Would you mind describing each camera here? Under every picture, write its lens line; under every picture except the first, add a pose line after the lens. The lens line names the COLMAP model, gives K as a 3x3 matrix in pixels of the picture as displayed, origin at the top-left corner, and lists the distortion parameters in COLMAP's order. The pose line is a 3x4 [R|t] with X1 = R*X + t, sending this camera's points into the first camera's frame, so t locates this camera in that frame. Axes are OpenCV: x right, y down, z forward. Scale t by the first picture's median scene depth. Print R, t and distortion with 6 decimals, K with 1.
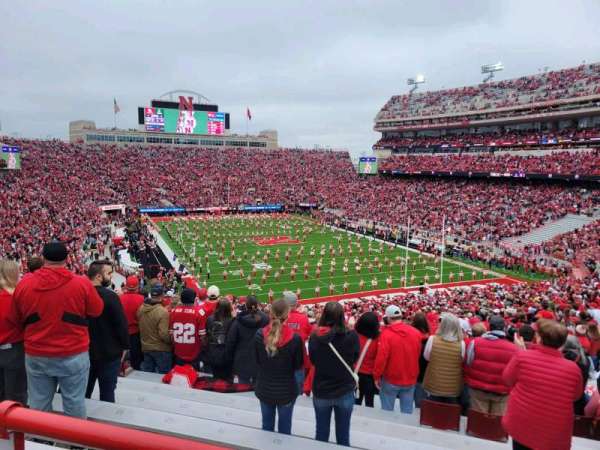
lens RADIAL K [[446.4, 0, 308.1], [0, 446.4, 220.5], [0, 0, 1]] dist [0.063230, -0.045860]
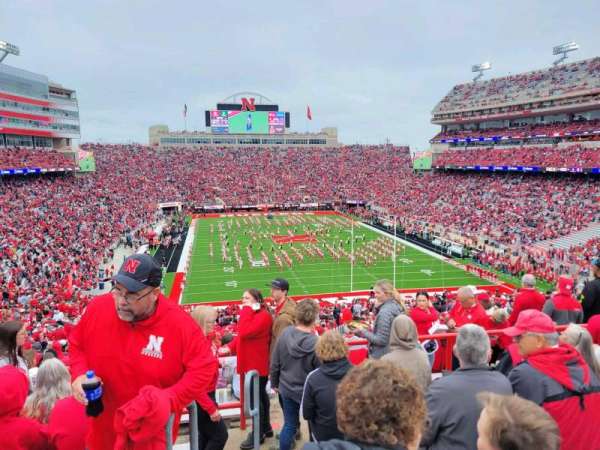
lens RADIAL K [[446.4, 0, 299.8], [0, 446.4, 225.8], [0, 0, 1]] dist [0.063230, -0.045860]
pose [[0.973376, 0.013722, -0.228802, 0.102393], [-0.008243, 0.999656, 0.024887, -0.005678], [0.229064, -0.022338, 0.973155, 0.002323]]
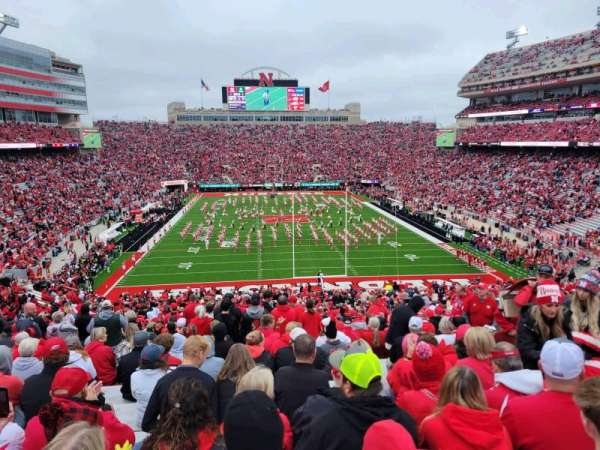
lens RADIAL K [[446.4, 0, 303.0], [0, 446.4, 225.1], [0, 0, 1]] dist [0.063230, -0.045860]
pose [[0.948929, 0.037517, -0.313250, 0.154236], [-0.018697, 0.997847, 0.062868, -0.000857], [0.314934, -0.053800, 0.947588, 0.062736]]
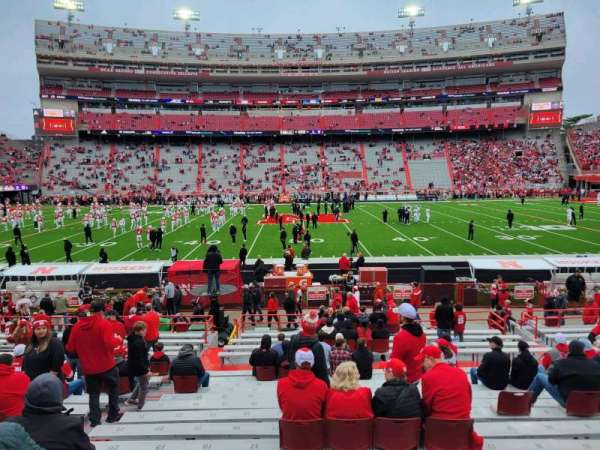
lens RADIAL K [[446.4, 0, 299.4], [0, 446.4, 227.6], [0, 0, 1]] dist [0.063230, -0.045860]
pose [[0.401943, -0.145760, 0.903989, -0.322894], [0.134388, 0.985949, 0.099222, 0.001747], [-0.905749, 0.081604, 0.415884, 0.461208]]
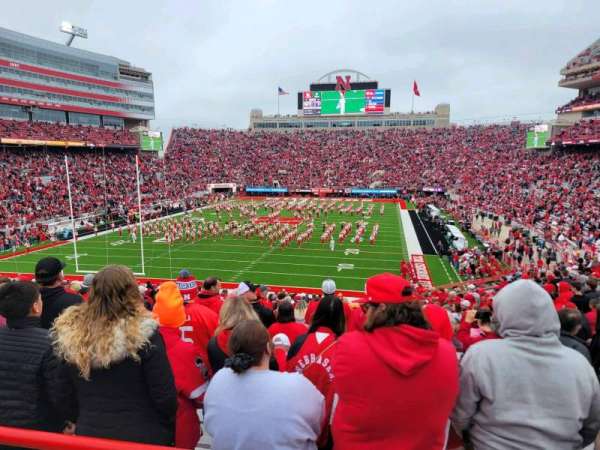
lens RADIAL K [[446.4, 0, 301.8], [0, 446.4, 223.6], [0, 0, 1]] dist [0.063230, -0.045860]
pose [[0.810579, 0.063986, -0.582124, 0.261946], [-0.058362, 0.997891, 0.028421, 0.015014], [0.582714, 0.010937, 0.812603, 0.208473]]
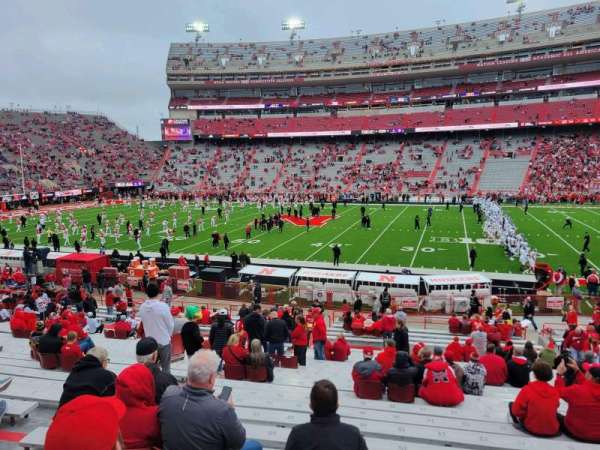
lens RADIAL K [[446.4, 0, 301.4], [0, 446.4, 226.7], [0, 0, 1]] dist [0.063230, -0.045860]
pose [[0.680686, -0.139391, 0.719192, -0.296654], [0.119478, 0.989710, 0.078740, 0.004146], [-0.722767, 0.032330, 0.690335, 0.339645]]
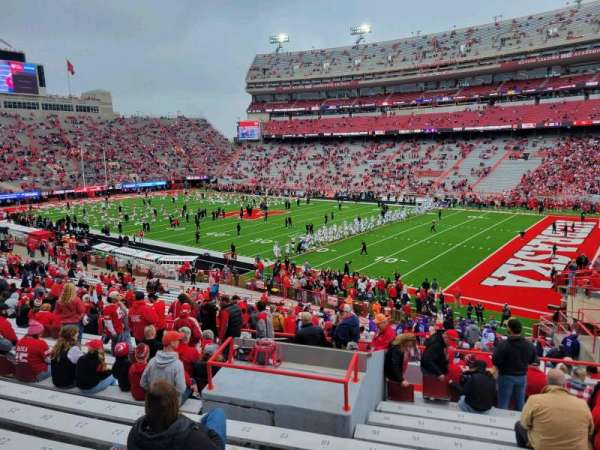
lens RADIAL K [[446.4, 0, 309.5], [0, 446.4, 224.3], [0, 0, 1]] dist [0.063230, -0.045860]
pose [[0.874459, -0.117663, 0.470614, -0.209436], [0.094303, 0.992863, 0.073008, 0.009333], [-0.475845, -0.019462, 0.879314, 0.152016]]
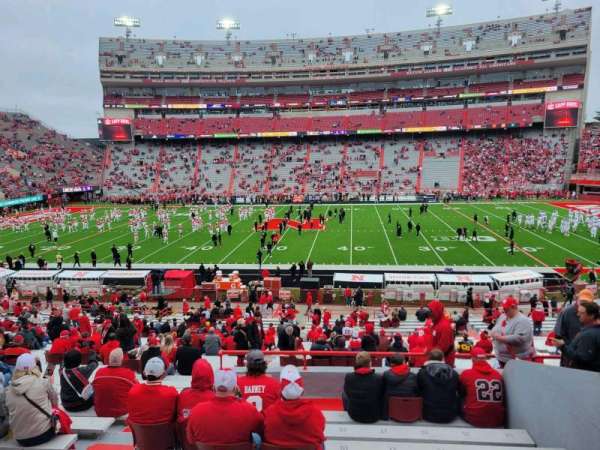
lens RADIAL K [[446.4, 0, 298.4], [0, 446.4, 224.4], [0, 0, 1]] dist [0.063230, -0.045860]
pose [[0.516904, -0.171745, 0.838638, -0.359465], [0.138547, 0.983536, 0.116024, -0.016544], [-0.844757, 0.056218, 0.532189, 0.380474]]
